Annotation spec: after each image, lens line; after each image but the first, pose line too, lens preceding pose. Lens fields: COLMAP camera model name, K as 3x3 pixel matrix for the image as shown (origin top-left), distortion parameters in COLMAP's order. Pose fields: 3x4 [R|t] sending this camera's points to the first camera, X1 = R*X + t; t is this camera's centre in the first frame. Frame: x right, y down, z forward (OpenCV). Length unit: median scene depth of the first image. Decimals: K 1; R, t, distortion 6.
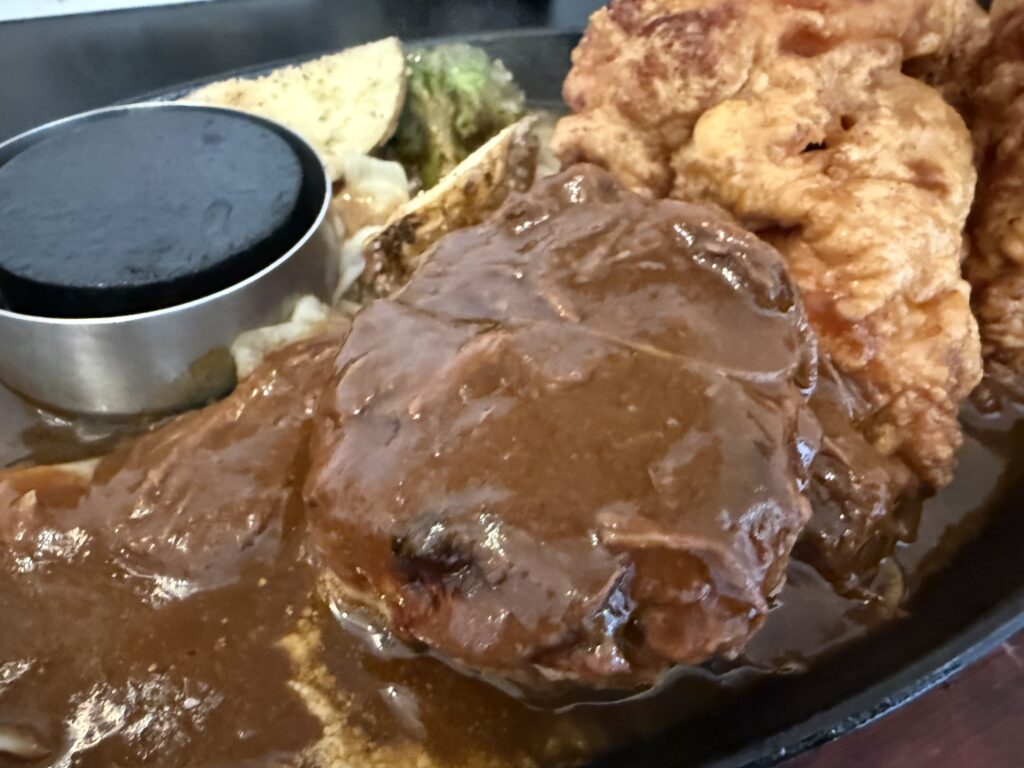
lens RADIAL K [[738.0, 0, 471.9], [0, 738.0, 384.0], [0, 0, 1]] dist [0.007823, -0.006032]
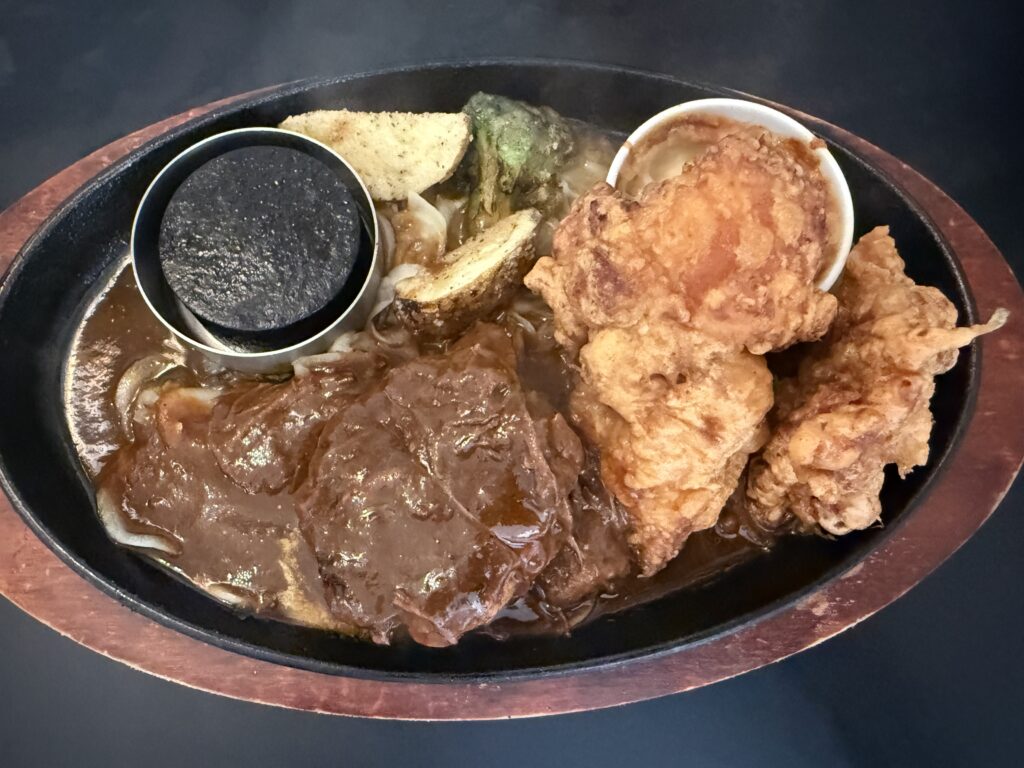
lens RADIAL K [[738.0, 0, 471.9], [0, 738.0, 384.0], [0, 0, 1]] dist [0.007823, -0.006032]
pose [[0.937438, 0.335660, -0.092428, 0.246398], [-0.247775, 0.829719, 0.500174, -0.986994], [0.244578, -0.445981, 0.860978, -0.406230]]
